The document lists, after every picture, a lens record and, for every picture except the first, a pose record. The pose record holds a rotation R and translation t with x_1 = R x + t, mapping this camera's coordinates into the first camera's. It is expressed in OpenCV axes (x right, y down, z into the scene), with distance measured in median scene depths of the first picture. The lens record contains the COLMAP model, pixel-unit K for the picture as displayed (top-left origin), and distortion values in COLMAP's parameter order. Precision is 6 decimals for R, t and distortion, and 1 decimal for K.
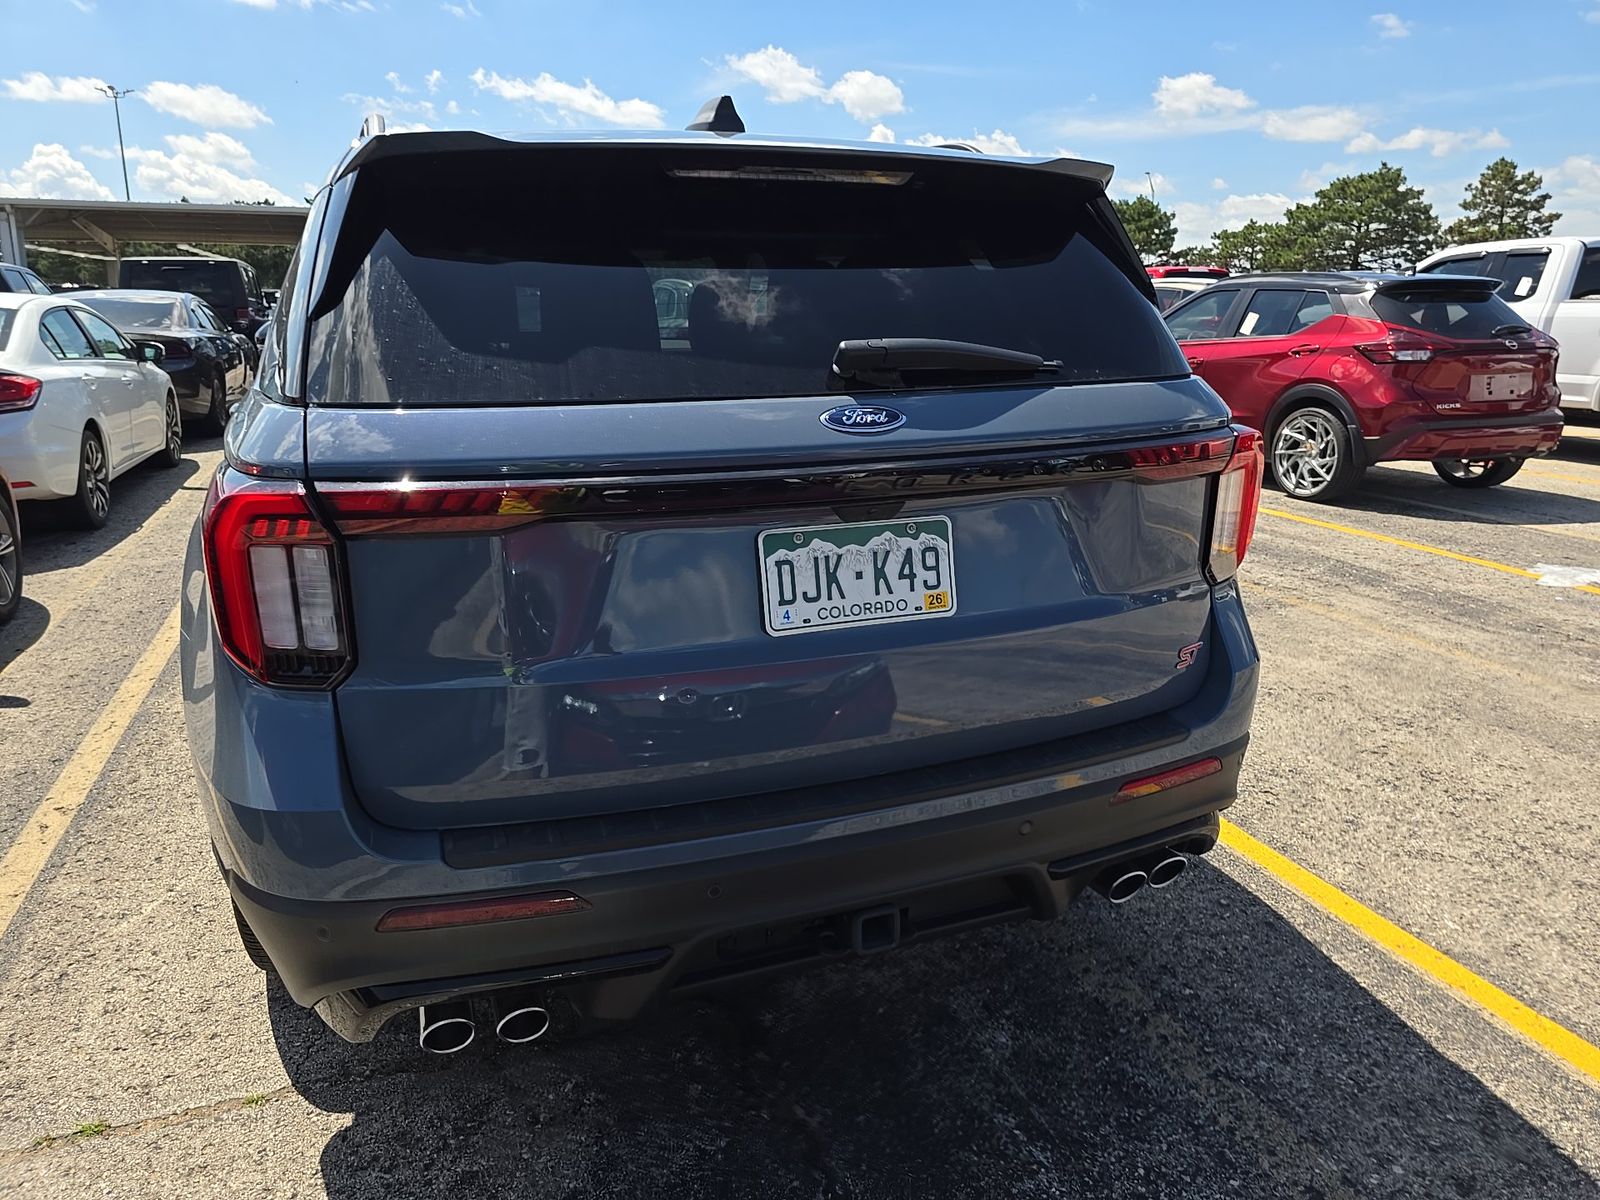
lens RADIAL K [[1066.7, 0, 800.0], [0, 1066.7, 600.0], [0, 0, 1]] dist [0.062685, -0.058728]
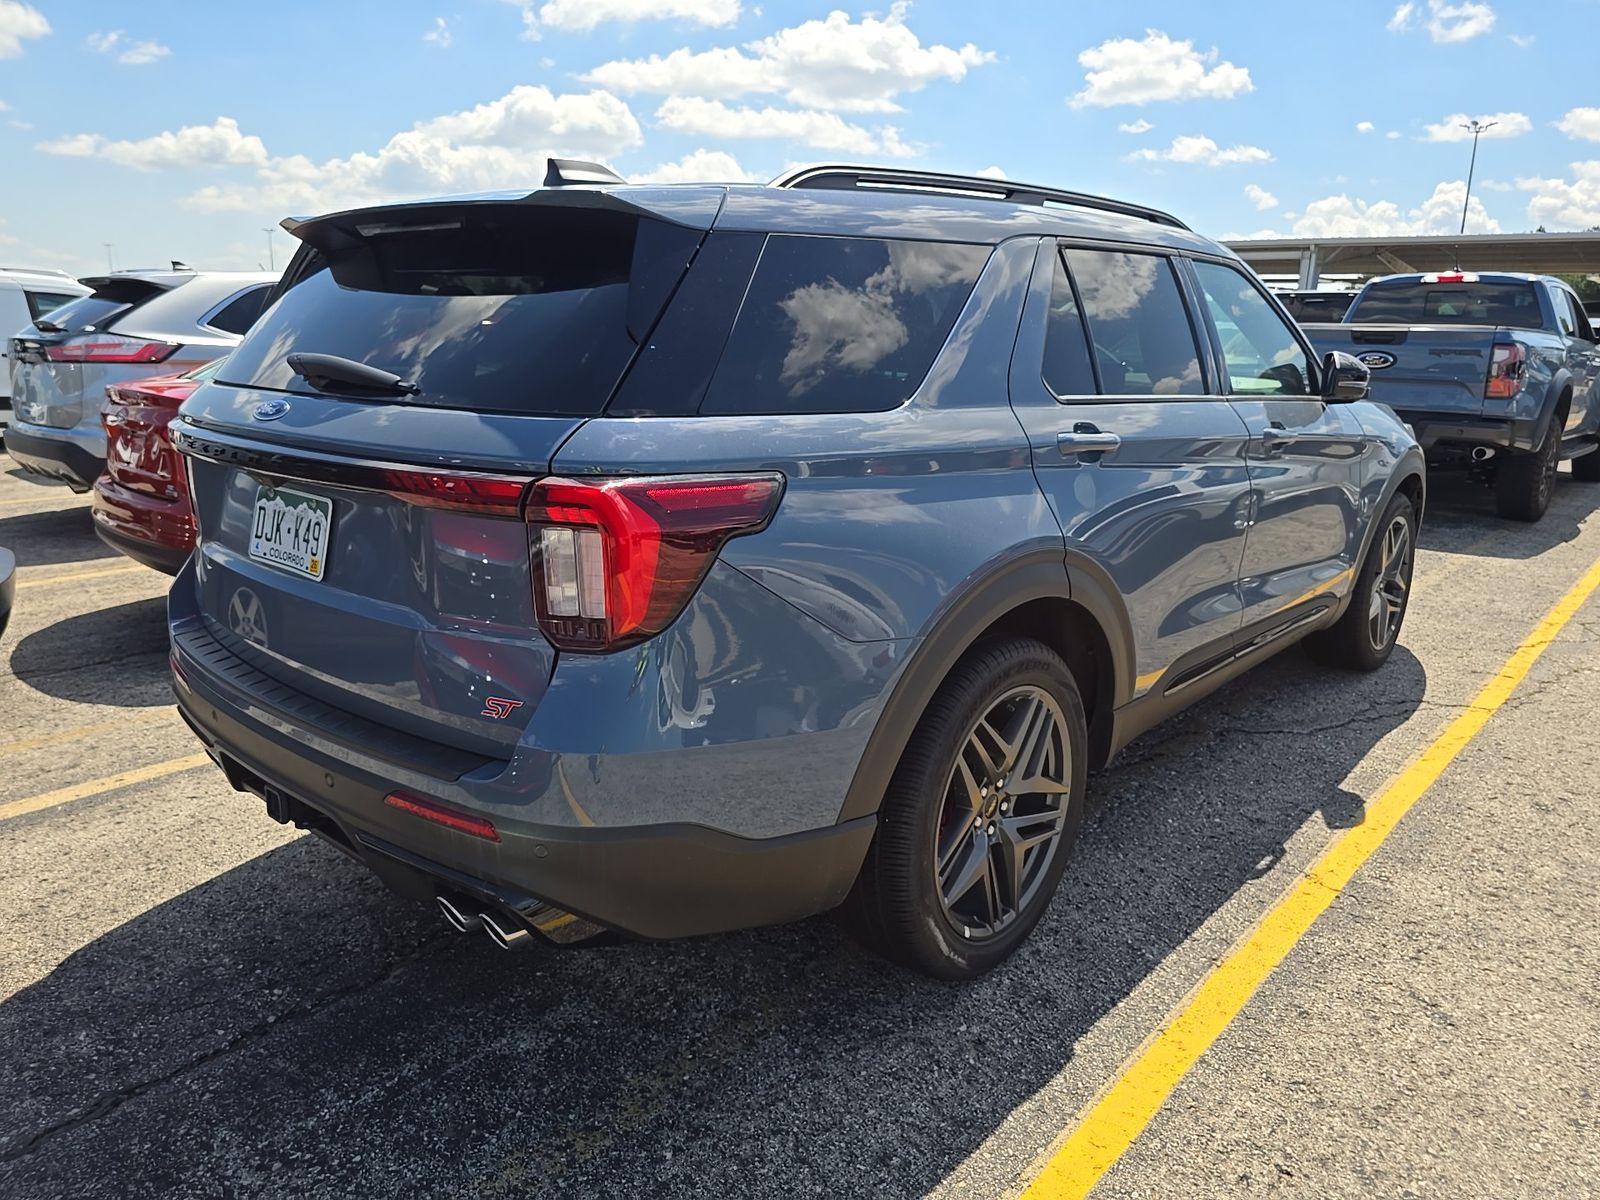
lens RADIAL K [[1090.1, 0, 831.3], [0, 1090.1, 598.7], [0, 0, 1]] dist [0.043406, -0.045359]
pose [[0.482801, 0.226507, -0.845930, 1.486606], [-0.253248, 0.960811, 0.112730, -0.255094], [0.838313, 0.159804, 0.521243, 0.844319]]
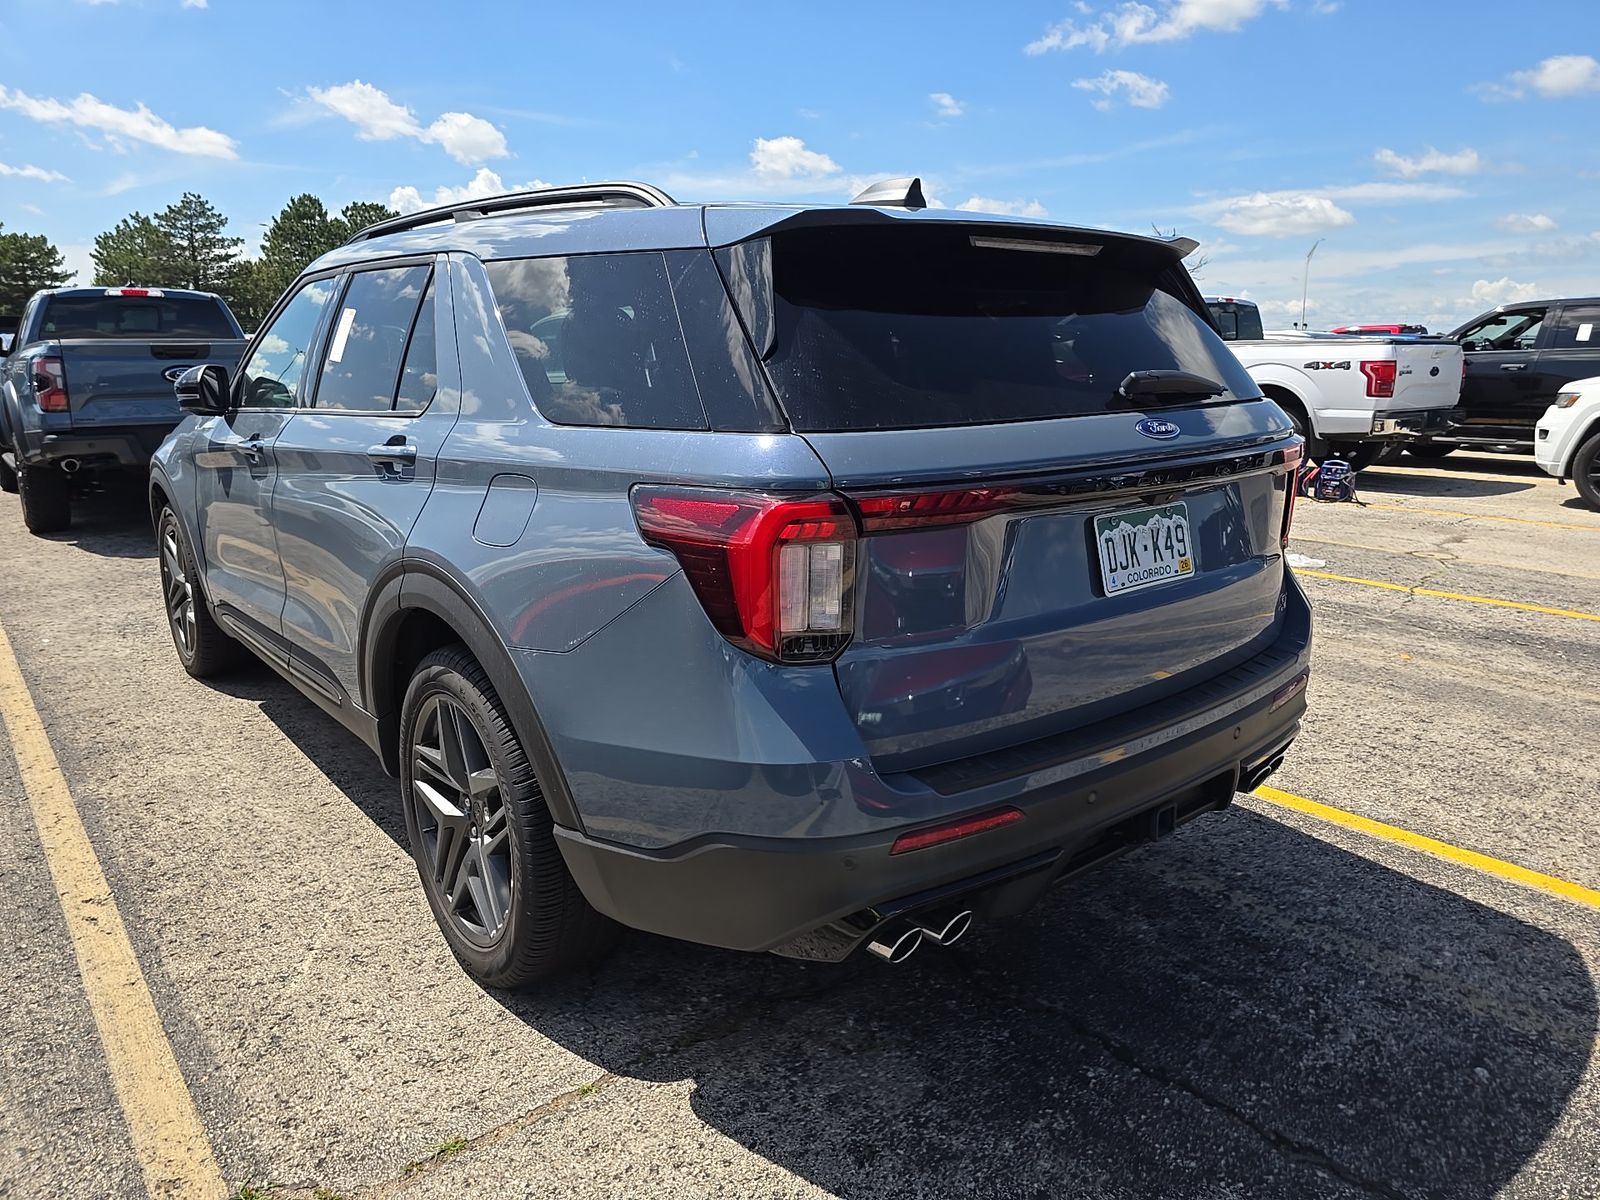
lens RADIAL K [[1066.7, 0, 800.0], [0, 1066.7, 600.0], [0, 0, 1]] dist [0.062685, -0.058728]
pose [[0.947139, -0.074105, 0.312148, -0.742953], [0.087382, 0.995760, -0.028745, 0.040267], [-0.308695, 0.054502, 0.949598, -0.116039]]
